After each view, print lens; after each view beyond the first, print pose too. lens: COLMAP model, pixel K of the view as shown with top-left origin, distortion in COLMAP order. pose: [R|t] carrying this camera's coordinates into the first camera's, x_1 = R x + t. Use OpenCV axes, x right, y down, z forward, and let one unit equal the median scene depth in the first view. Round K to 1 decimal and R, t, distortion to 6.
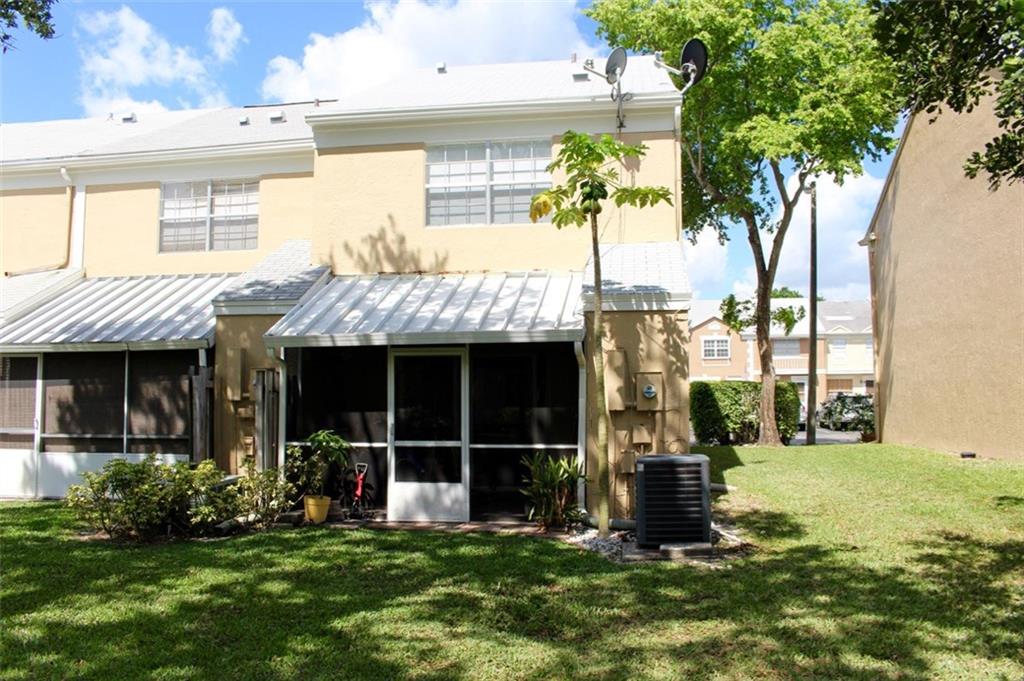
lens RADIAL K [[861.4, 0, 512.0], [0, 861.4, 340.5], [0, 0, 1]] dist [-0.140008, 0.135119]
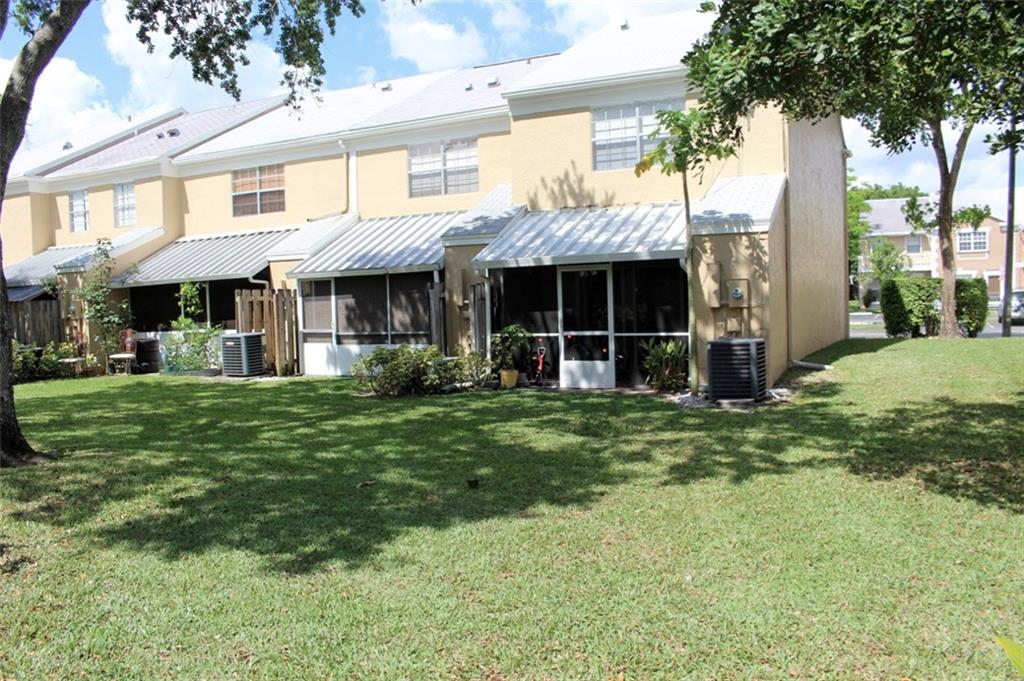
lens RADIAL K [[861.4, 0, 512.0], [0, 861.4, 340.5], [0, 0, 1]] dist [-0.140008, 0.135119]
pose [[0.949341, -0.008541, -0.314132, 0.211225], [0.044689, 0.993140, 0.108051, -0.023924], [0.311055, -0.116616, 0.943210, -0.341563]]
